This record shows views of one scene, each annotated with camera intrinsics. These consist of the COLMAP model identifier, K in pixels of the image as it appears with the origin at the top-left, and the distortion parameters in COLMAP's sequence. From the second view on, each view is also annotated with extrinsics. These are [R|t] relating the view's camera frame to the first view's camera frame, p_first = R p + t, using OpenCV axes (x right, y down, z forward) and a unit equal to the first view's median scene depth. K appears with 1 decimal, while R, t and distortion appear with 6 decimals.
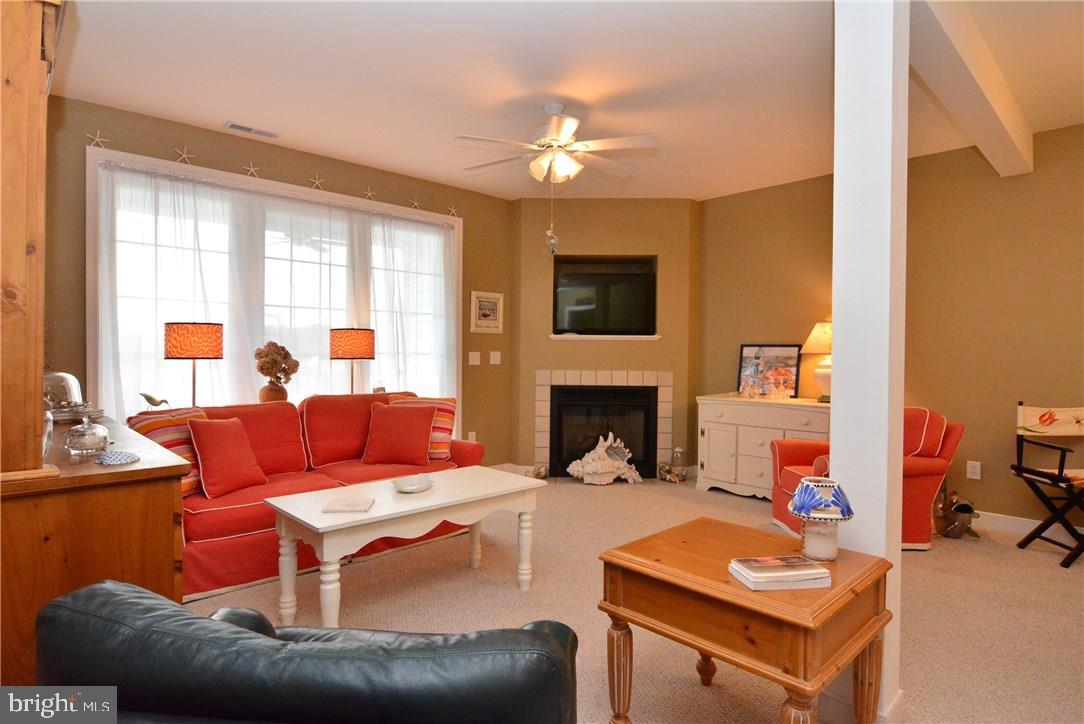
lens RADIAL K [[588.0, 0, 542.5], [0, 588.0, 362.1], [0, 0, 1]] dist [-0.010206, -0.009460]
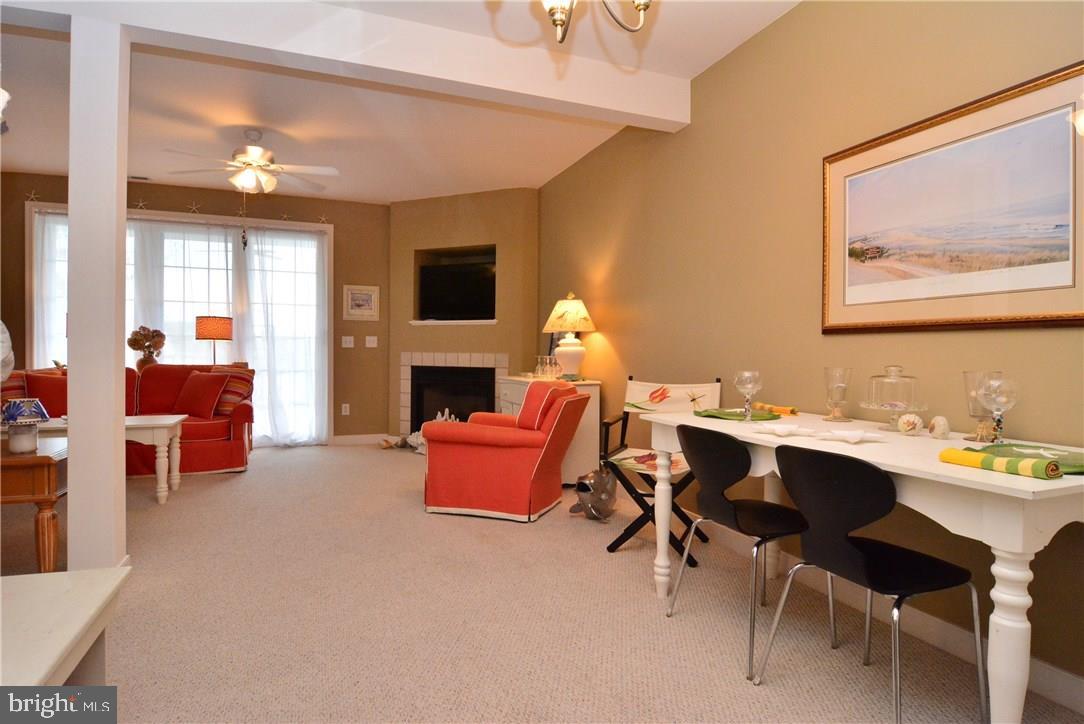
lens RADIAL K [[588.0, 0, 543.1], [0, 588.0, 362.7], [0, 0, 1]] dist [-0.010206, -0.009460]
pose [[0.926209, 0.008739, -0.376909, 0.879076], [-0.008835, 0.999960, 0.001475, 0.038865], [0.376907, 0.001964, 0.926249, 0.064653]]
